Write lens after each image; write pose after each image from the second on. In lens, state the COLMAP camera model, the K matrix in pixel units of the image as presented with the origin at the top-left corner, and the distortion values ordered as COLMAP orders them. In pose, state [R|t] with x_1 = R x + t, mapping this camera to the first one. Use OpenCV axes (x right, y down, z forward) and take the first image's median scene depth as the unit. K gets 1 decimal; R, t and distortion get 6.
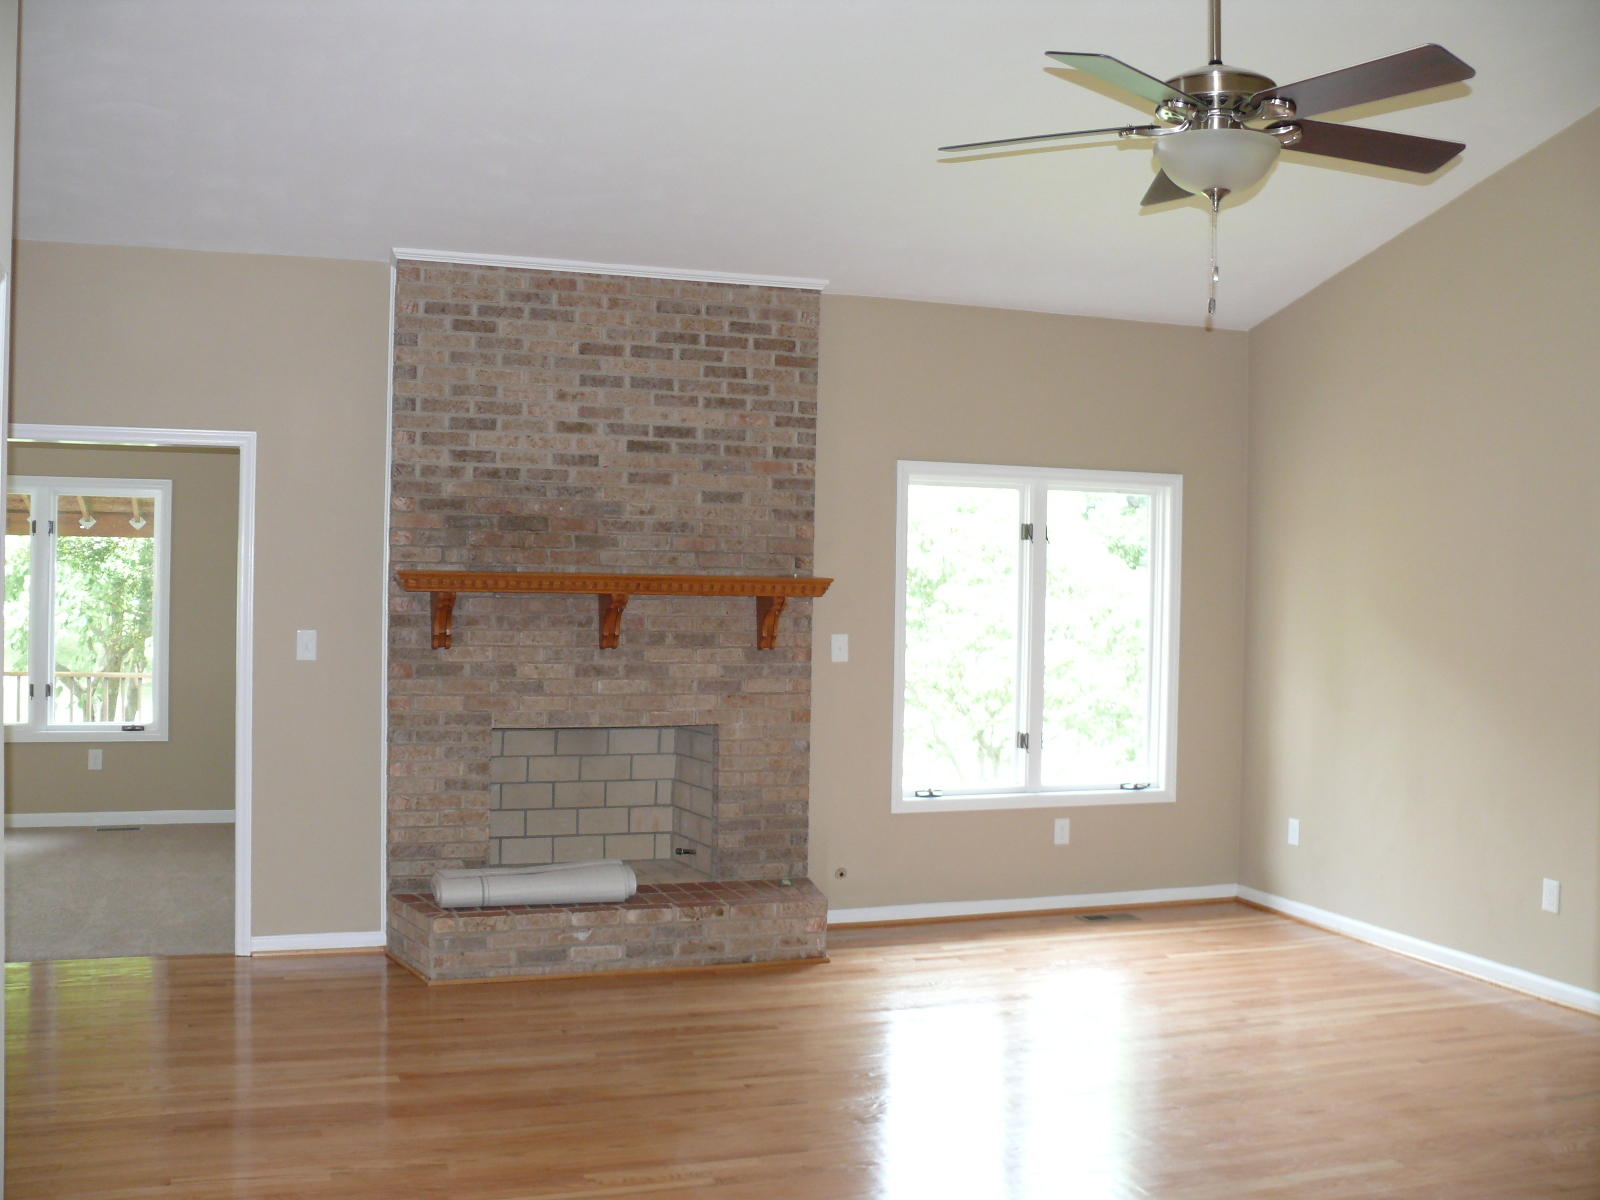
lens RADIAL K [[1646.4, 0, 739.1], [0, 1646.4, 612.1], [0, 0, 1]] dist [-0.126418, 0.000000]
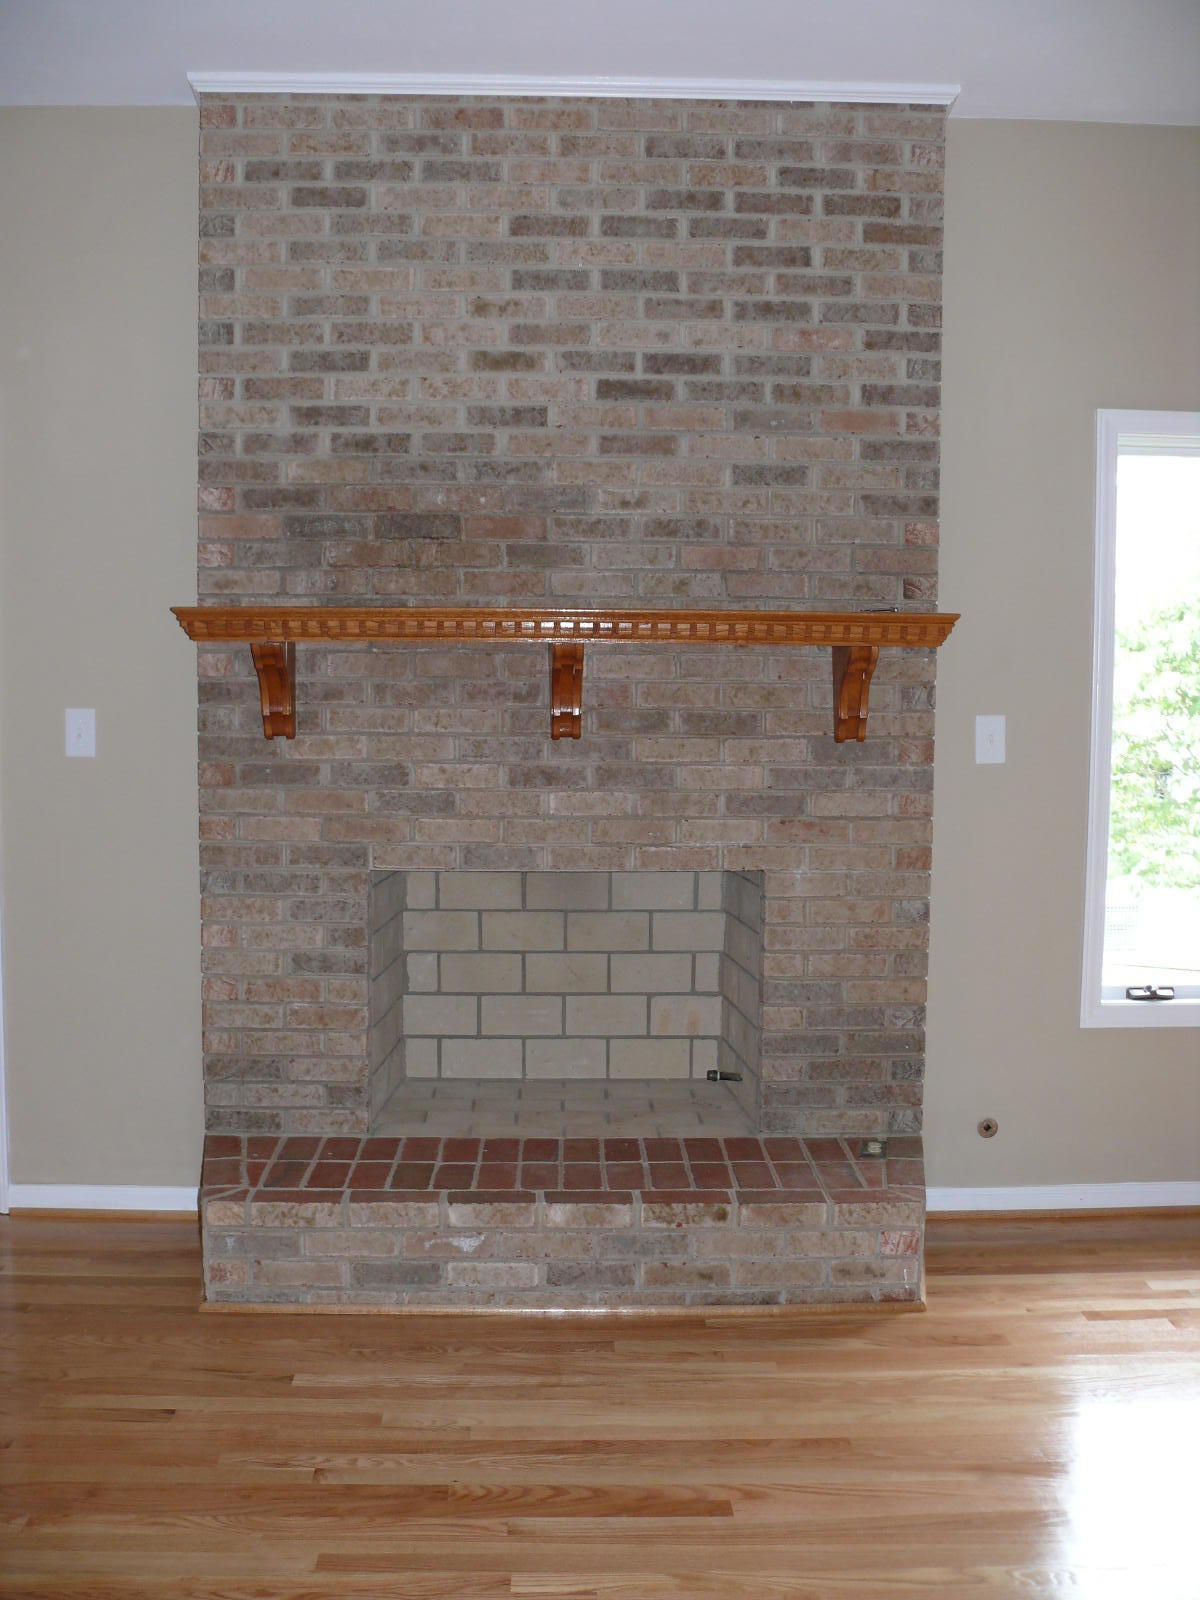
lens RADIAL K [[1646.4, 0, 593.3], [0, 1646.4, 795.8], [0, 0, 1]] dist [-0.126418, 0.000000]
pose [[0.957099, 0.013602, -0.289442, 0.100237], [0.002612, 0.998452, 0.055558, 0.009982], [0.289750, -0.053930, 0.955582, 0.444046]]
